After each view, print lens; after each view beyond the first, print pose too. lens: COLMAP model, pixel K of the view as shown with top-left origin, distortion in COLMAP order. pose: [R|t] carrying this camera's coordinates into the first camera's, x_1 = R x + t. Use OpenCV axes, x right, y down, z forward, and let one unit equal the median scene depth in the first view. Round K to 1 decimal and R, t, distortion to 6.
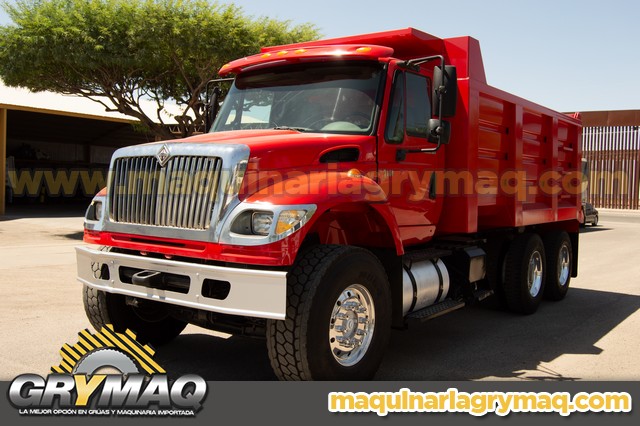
lens RADIAL K [[637.8, 0, 322.9], [0, 637.8, 218.2], [0, 0, 1]] dist [-0.042652, 0.000000]
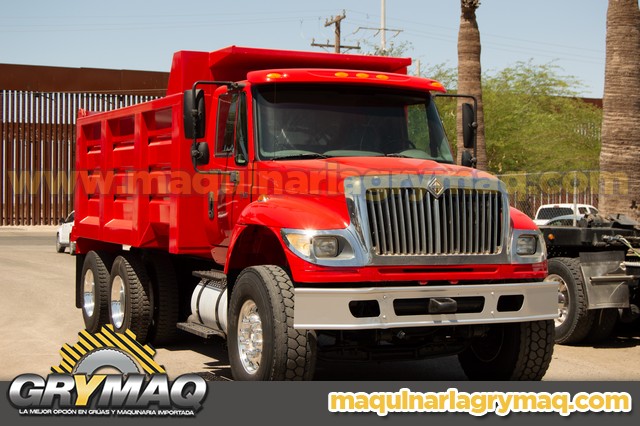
lens RADIAL K [[1218.9, 0, 323.8], [0, 1218.9, 207.2], [0, 0, 1]] dist [0.035490, 0.000000]
pose [[0.487082, -0.028726, 0.872884, -1.827533], [0.043146, 0.999030, 0.008801, -0.080050], [-0.872290, 0.033375, 0.487849, 0.153900]]
